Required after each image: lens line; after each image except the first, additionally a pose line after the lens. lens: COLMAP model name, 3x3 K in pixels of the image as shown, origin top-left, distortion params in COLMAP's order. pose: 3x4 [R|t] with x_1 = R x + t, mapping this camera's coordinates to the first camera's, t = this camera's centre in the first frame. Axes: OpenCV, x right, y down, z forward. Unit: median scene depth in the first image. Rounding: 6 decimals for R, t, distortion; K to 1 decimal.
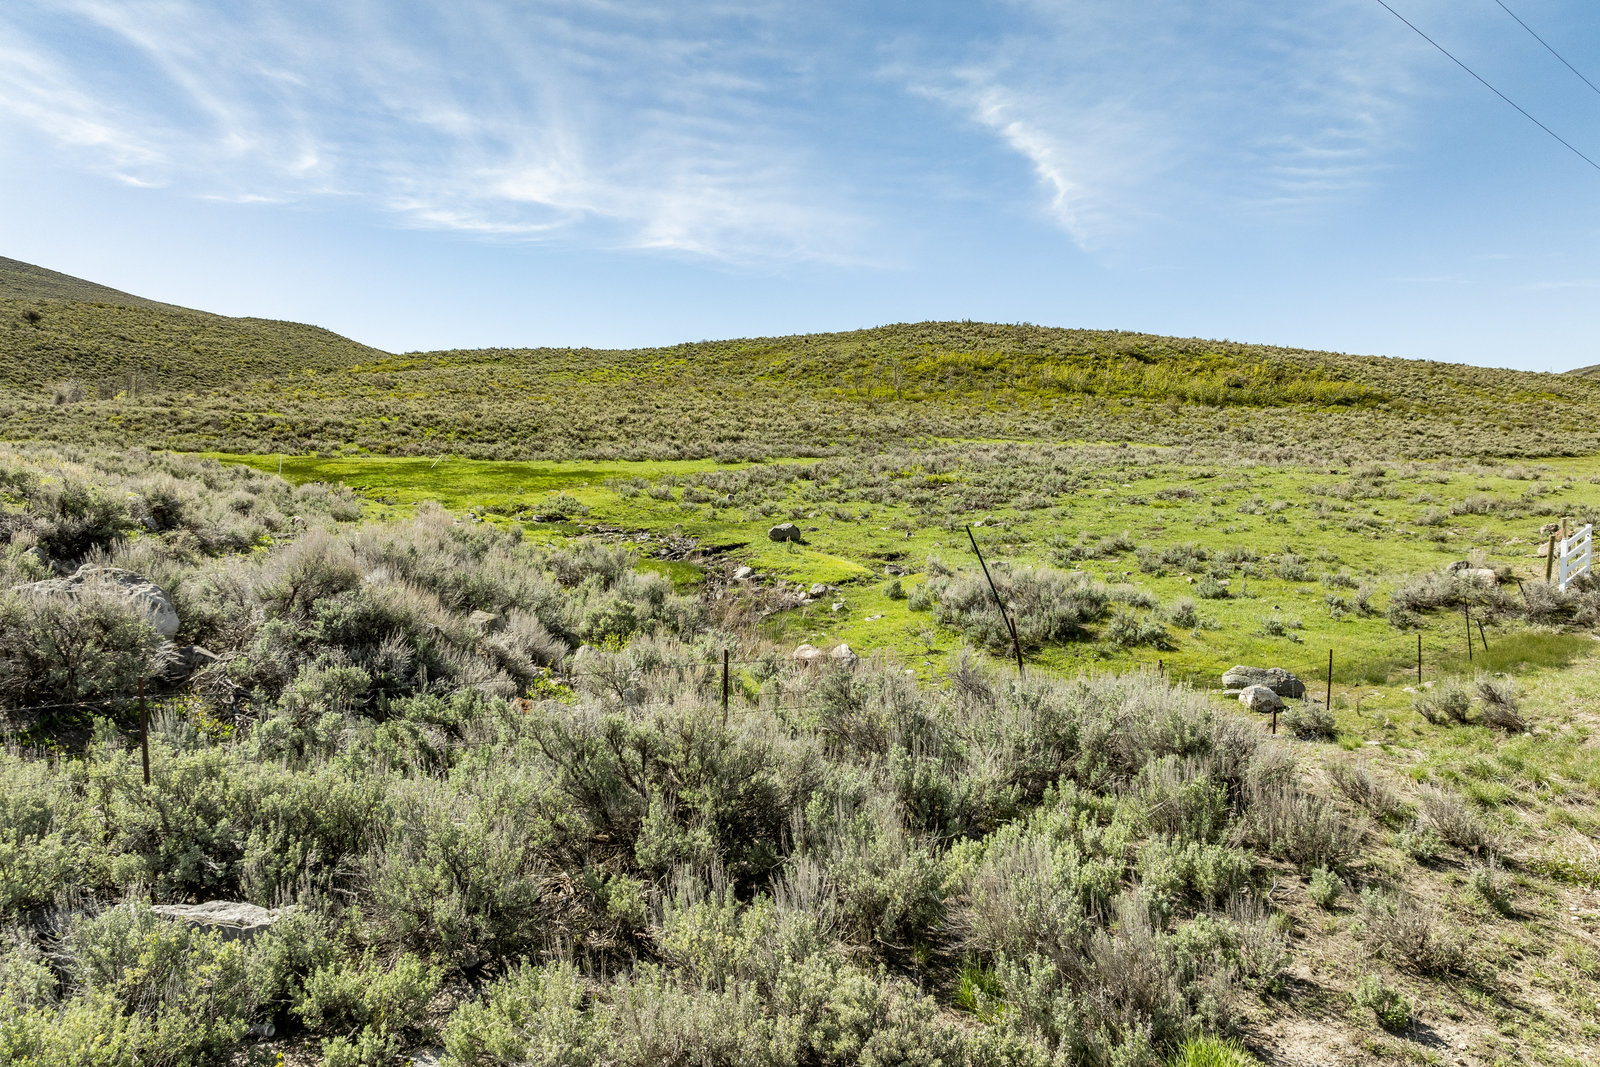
lens RADIAL K [[1131.8, 0, 816.4], [0, 1131.8, 572.1], [0, 0, 1]] dist [-0.045365, 0.013270]
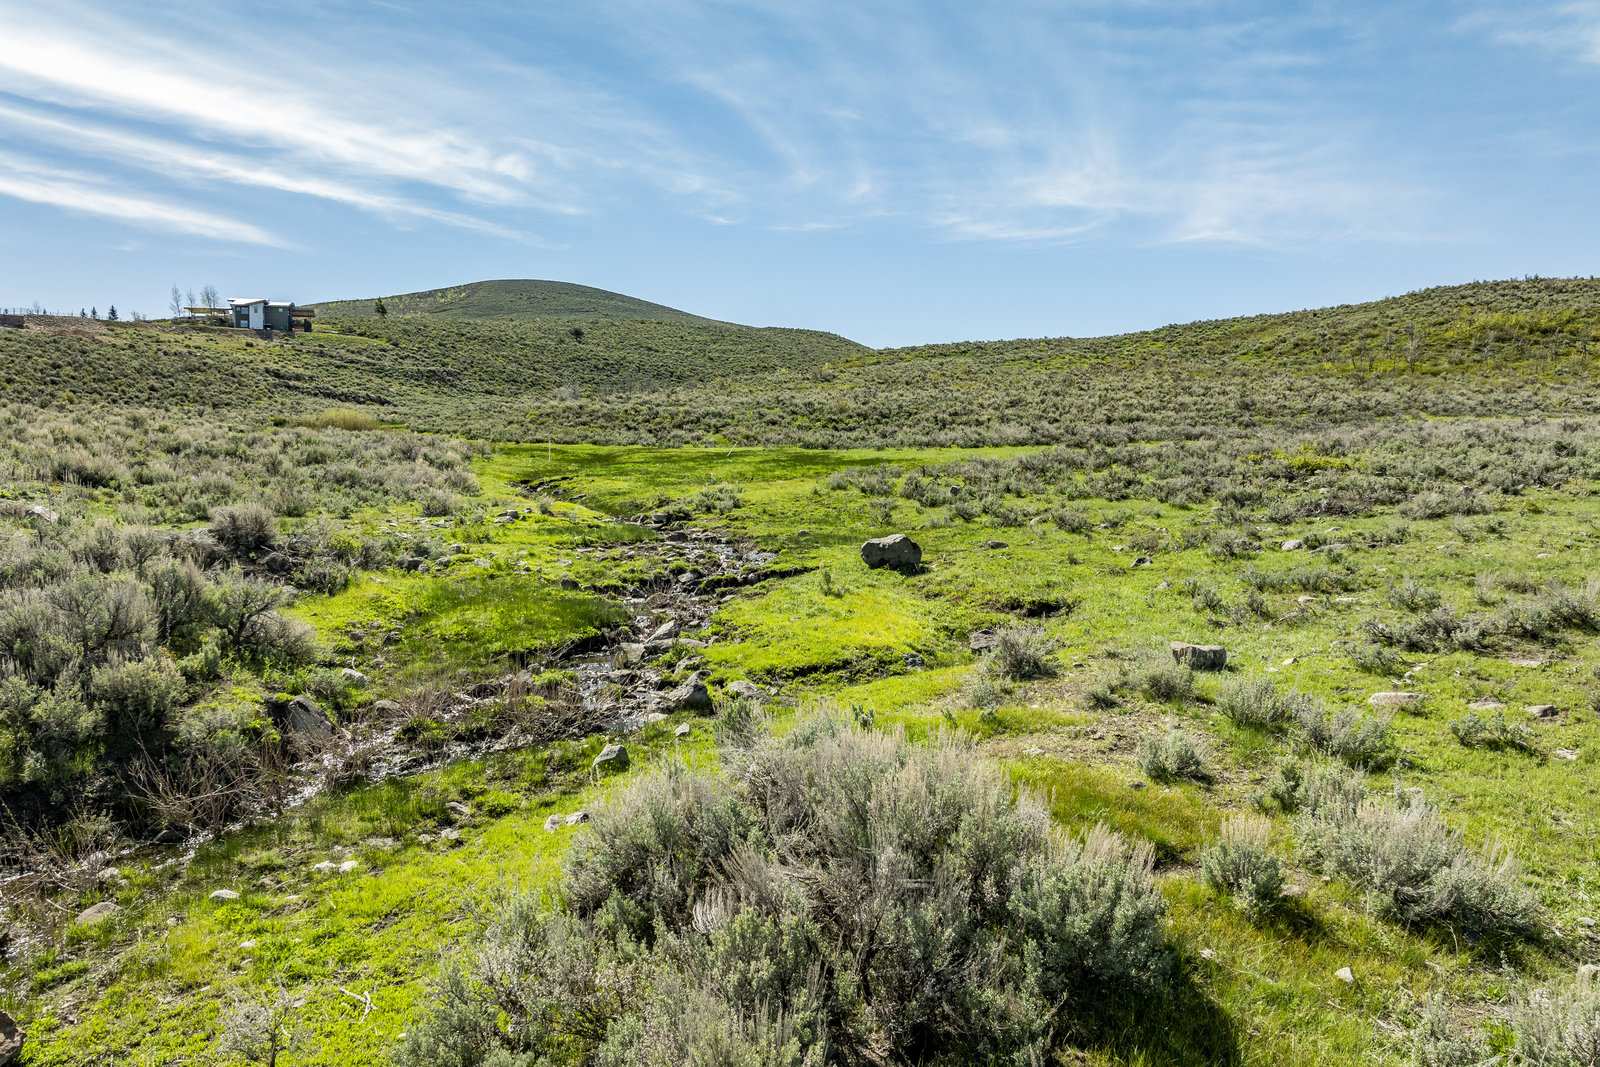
lens RADIAL K [[1131.8, 0, 807.9], [0, 1131.8, 537.0], [0, 0, 1]] dist [-0.045365, 0.013270]
pose [[0.894074, 0.024772, -0.447235, 0.072534], [-0.038507, 0.999024, -0.021645, -0.011220], [0.446262, 0.036574, 0.894155, 0.193298]]
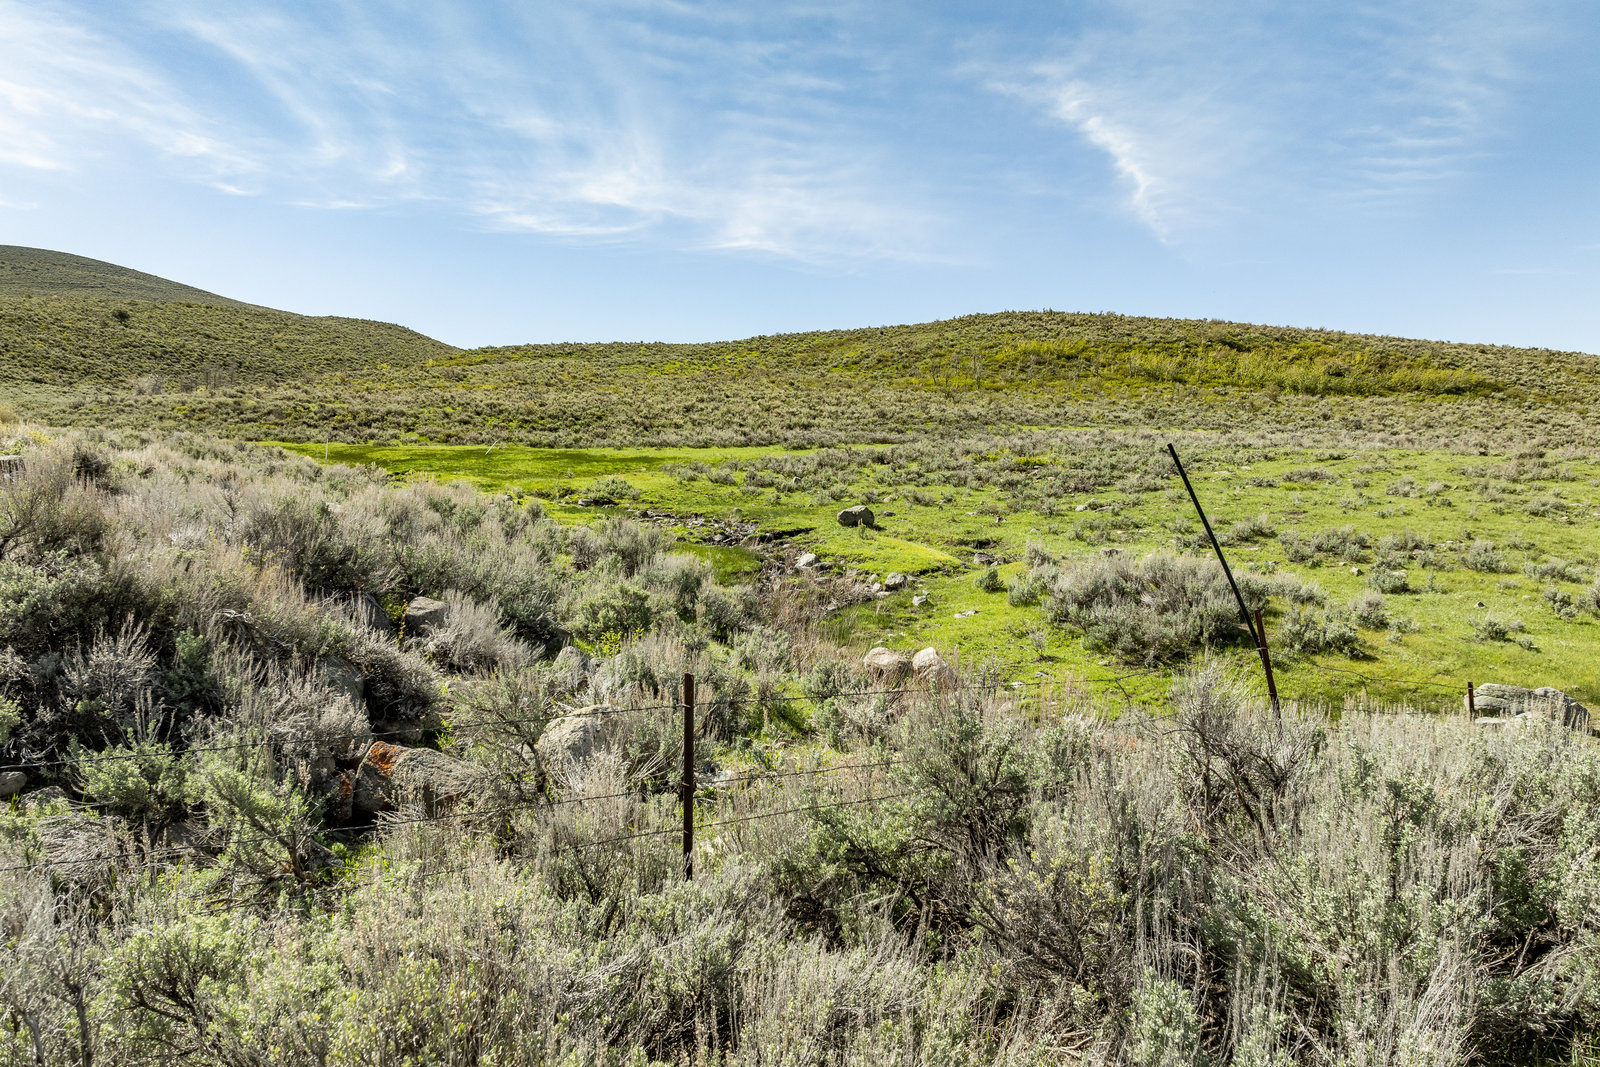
lens RADIAL K [[1131.8, 0, 815.6], [0, 1131.8, 566.8], [0, 0, 1]] dist [-0.045365, 0.013270]
pose [[0.997750, 0.005268, -0.066843, -0.000346], [-0.005490, 0.999980, -0.003143, 0.002655], [0.066825, 0.003502, 0.997759, 0.052370]]
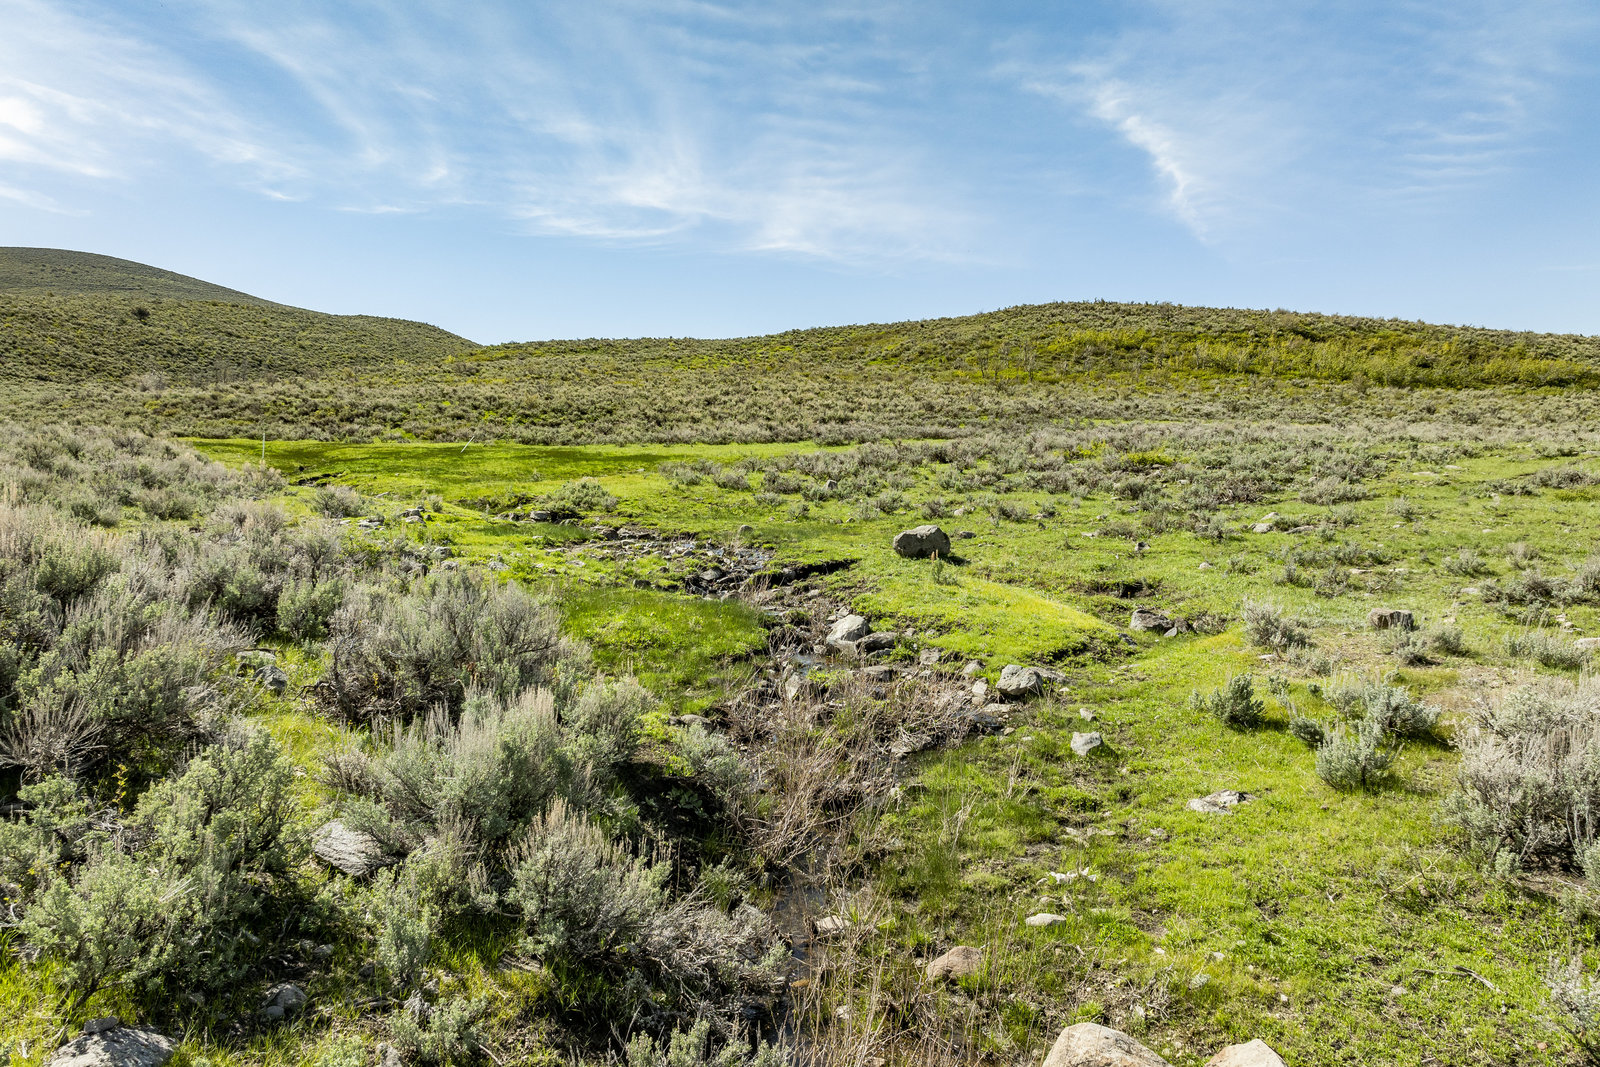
lens RADIAL K [[1131.8, 0, 811.3], [0, 1131.8, 558.7], [0, 0, 1]] dist [-0.045365, 0.013270]
pose [[0.994711, 0.006816, -0.102483, -0.010037], [-0.007938, 0.999913, -0.010546, -0.007947], [0.102402, 0.011304, 0.994679, 0.172358]]
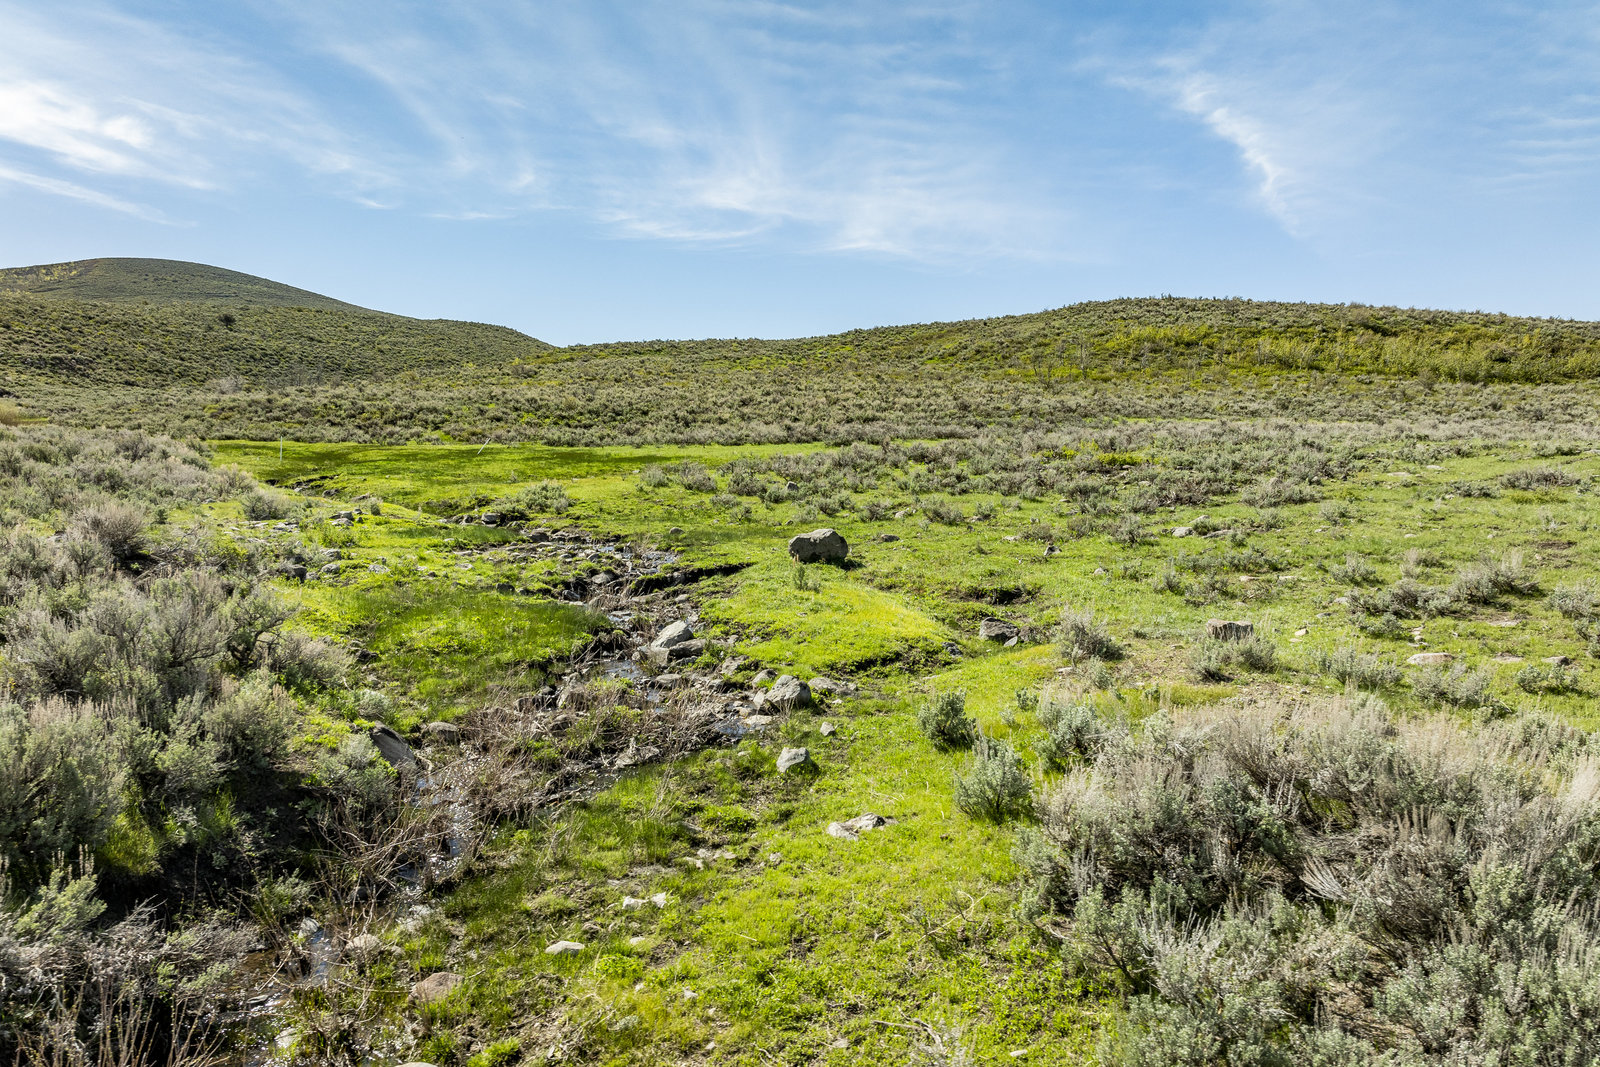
lens RADIAL K [[1131.8, 0, 811.1], [0, 1131.8, 552.5], [0, 0, 1]] dist [-0.045365, 0.013270]
pose [[0.984947, 0.008884, -0.172628, 0.025442], [-0.011632, 0.999821, -0.014914, -0.009201], [0.172464, 0.016697, 0.984874, 0.180145]]
